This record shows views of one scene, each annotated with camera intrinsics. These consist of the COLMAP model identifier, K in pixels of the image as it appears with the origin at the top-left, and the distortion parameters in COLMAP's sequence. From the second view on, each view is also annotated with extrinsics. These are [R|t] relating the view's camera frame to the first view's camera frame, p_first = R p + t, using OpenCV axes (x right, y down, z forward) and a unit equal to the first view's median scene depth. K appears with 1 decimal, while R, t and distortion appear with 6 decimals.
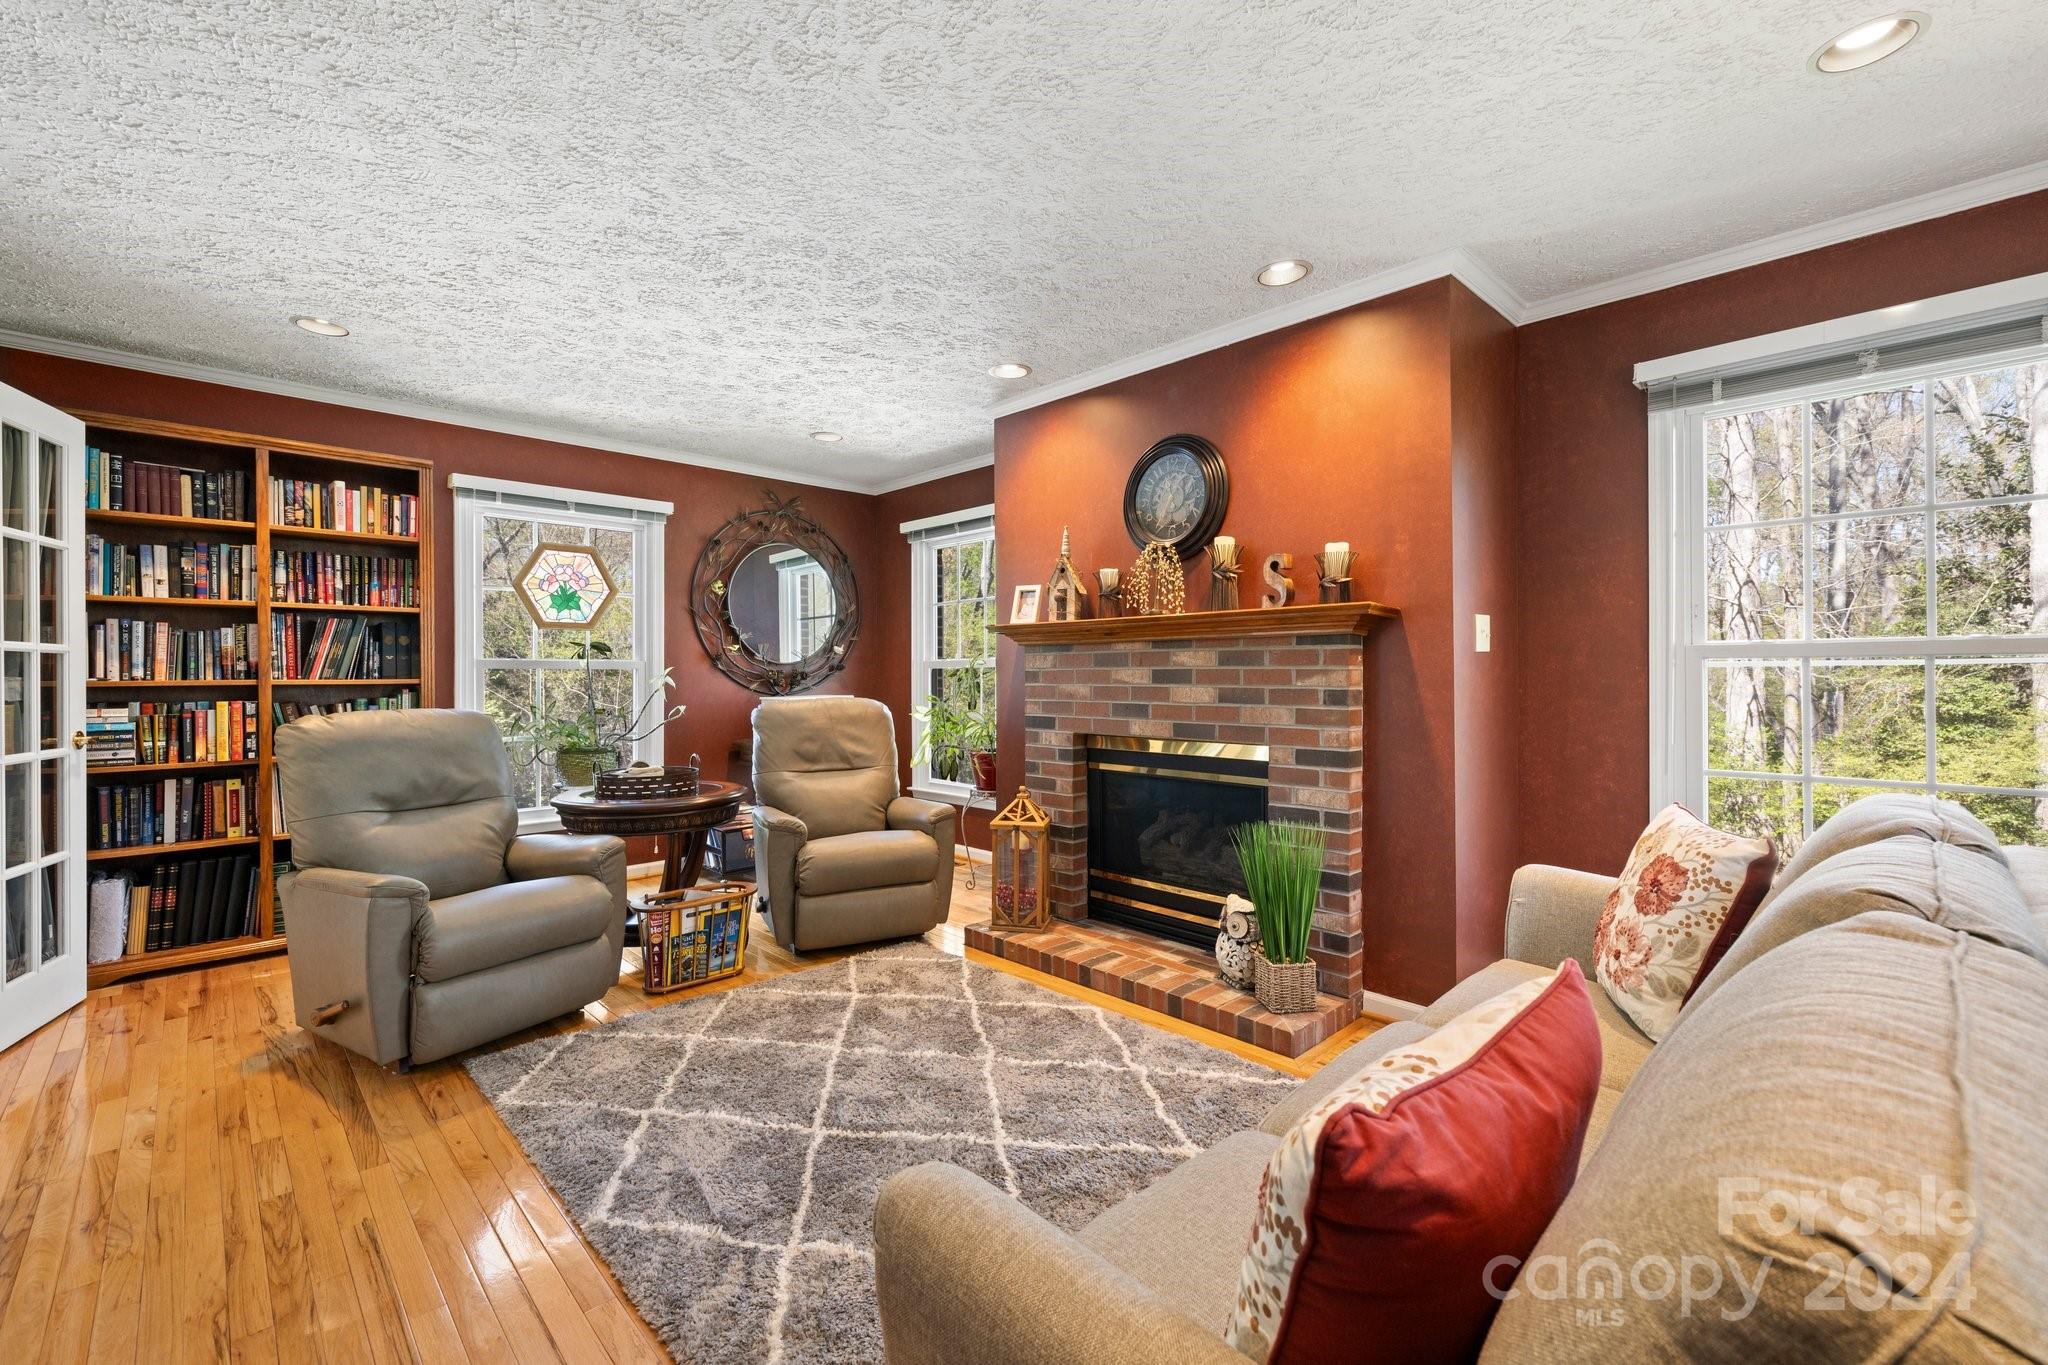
lens RADIAL K [[865.1, 0, 1031.7], [0, 865.1, 675.6], [0, 0, 1]] dist [0.000060, 0.000424]
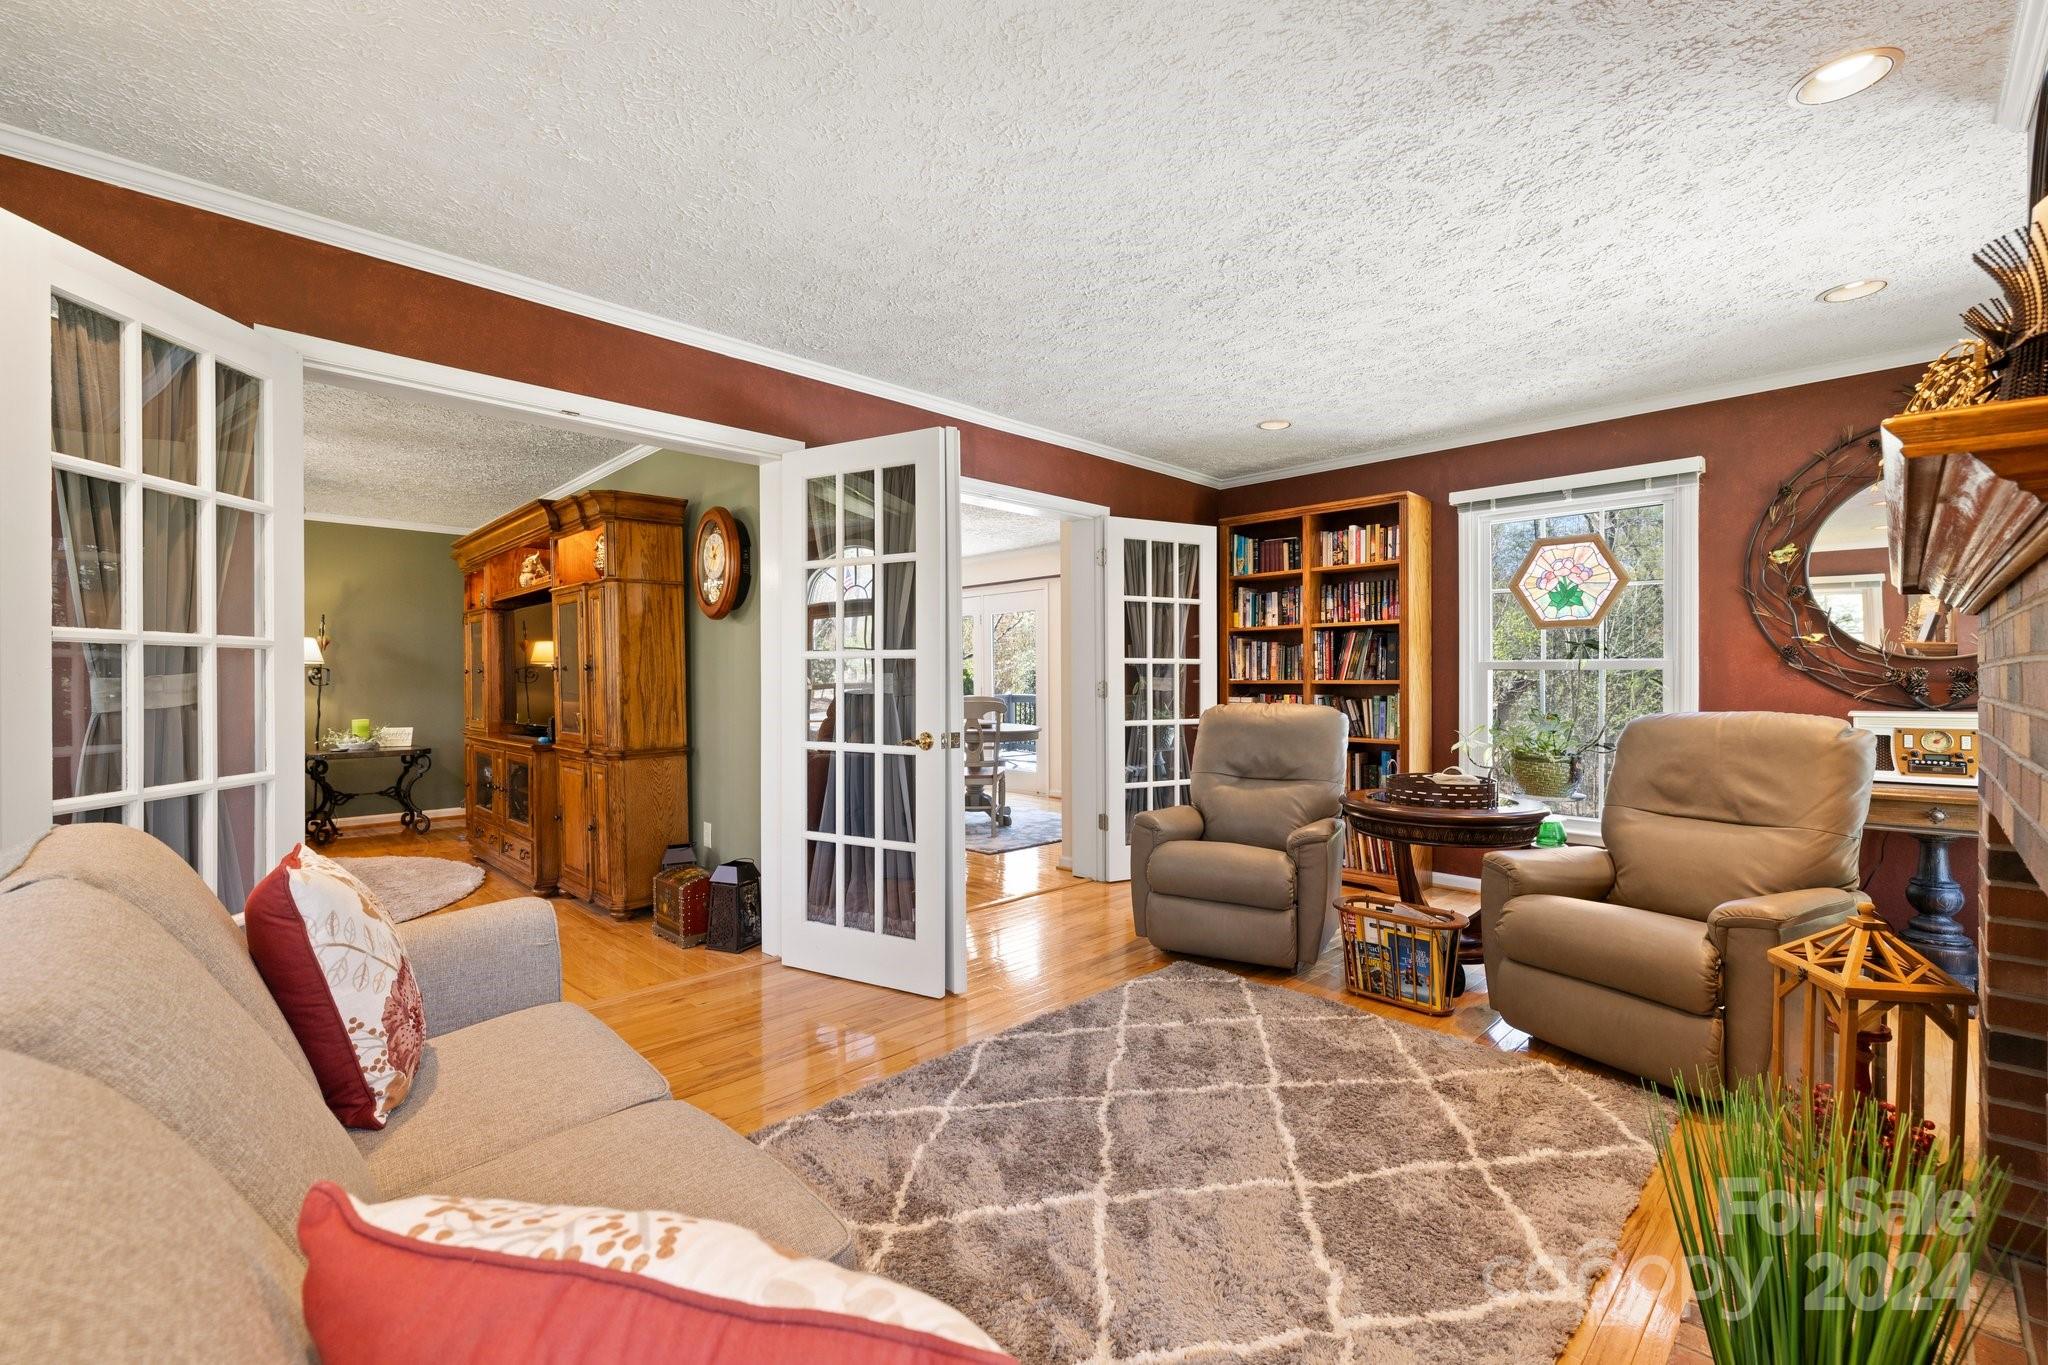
lens RADIAL K [[865.1, 0, 1038.0], [0, 865.1, 687.2], [0, 0, 1]] dist [0.000060, 0.000424]
pose [[0.006724, 0.014550, -0.999872, 0.519146], [0.001447, 0.999893, 0.014560, -0.004740], [0.999976, -0.001545, 0.006702, 0.564498]]
